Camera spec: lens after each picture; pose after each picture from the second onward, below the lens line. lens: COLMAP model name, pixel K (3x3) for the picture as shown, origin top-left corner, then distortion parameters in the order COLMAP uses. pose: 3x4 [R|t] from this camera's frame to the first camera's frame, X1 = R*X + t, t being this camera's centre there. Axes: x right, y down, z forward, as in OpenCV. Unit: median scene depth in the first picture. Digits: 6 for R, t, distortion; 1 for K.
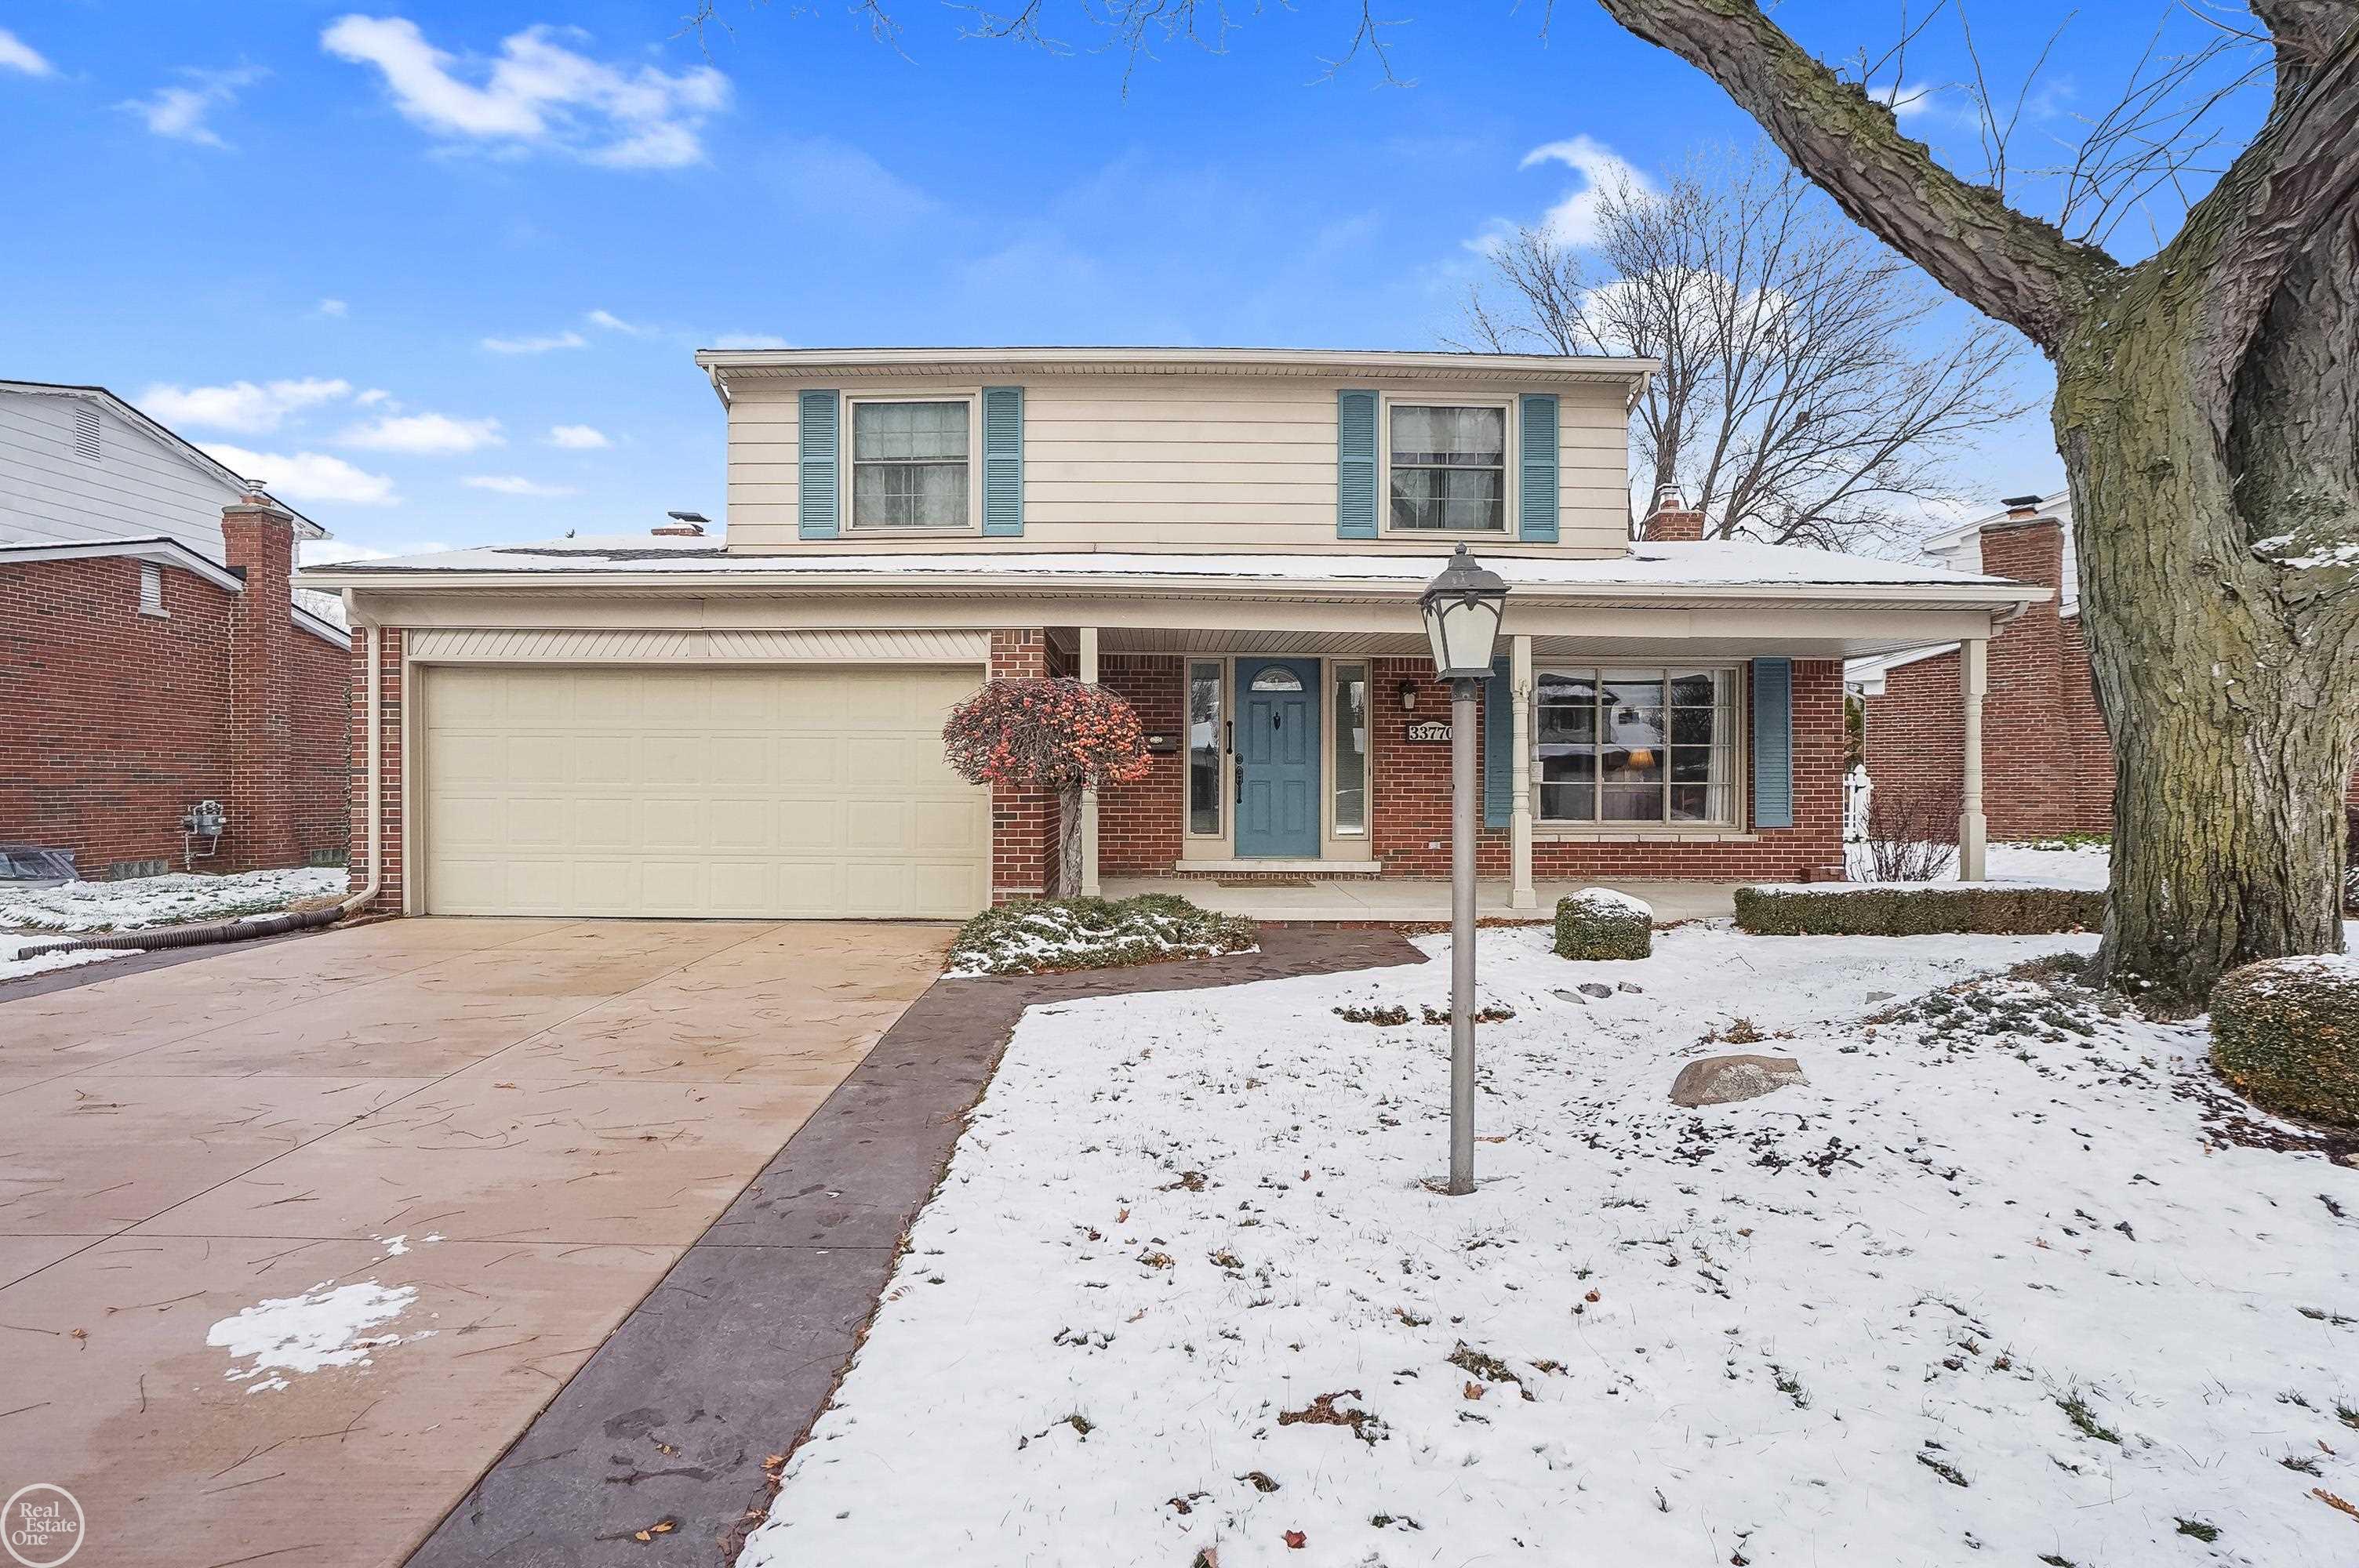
lens RADIAL K [[1203.6, 0, 1177.1], [0, 1203.6, 794.5], [0, 0, 1]] dist [-0.032271, 0.007462]
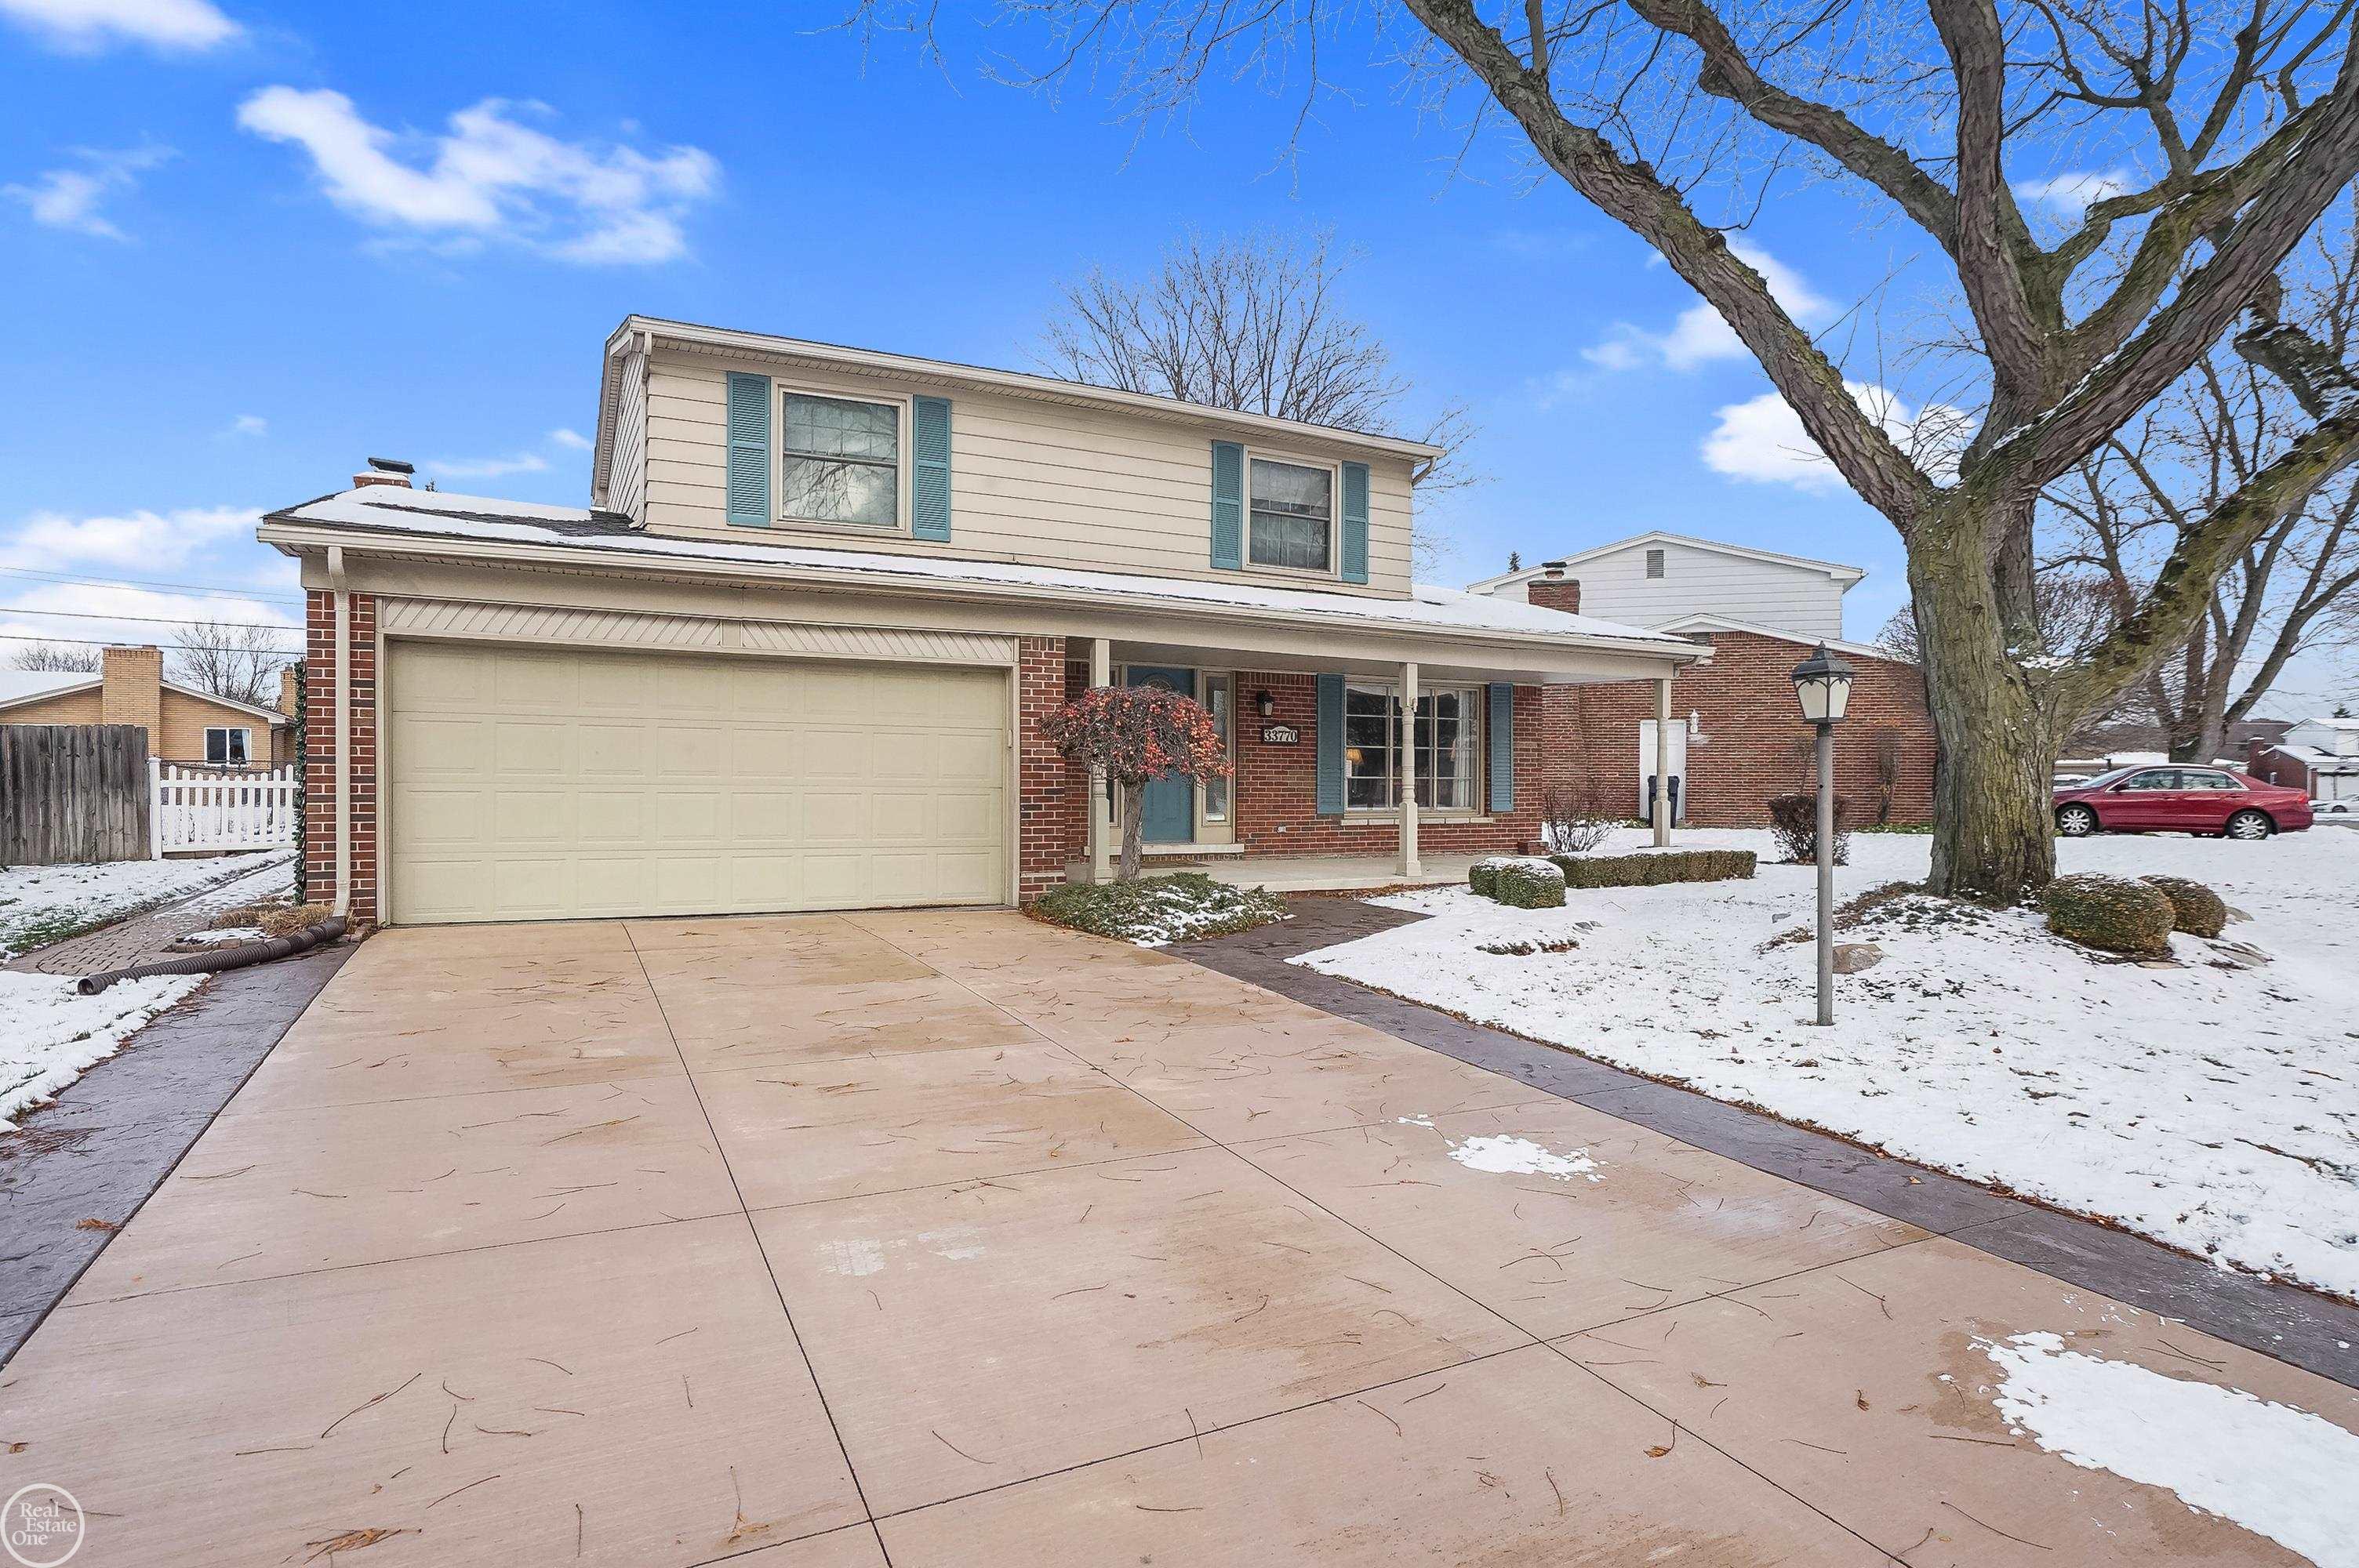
lens RADIAL K [[1203.6, 0, 1179.7], [0, 1203.6, 781.5], [0, 0, 1]] dist [-0.032271, 0.007462]
pose [[0.896556, 0.002218, 0.442925, -0.504492], [-0.001179, 0.999996, -0.002623, -0.002650], [-0.442929, 0.001829, 0.896555, -0.040751]]
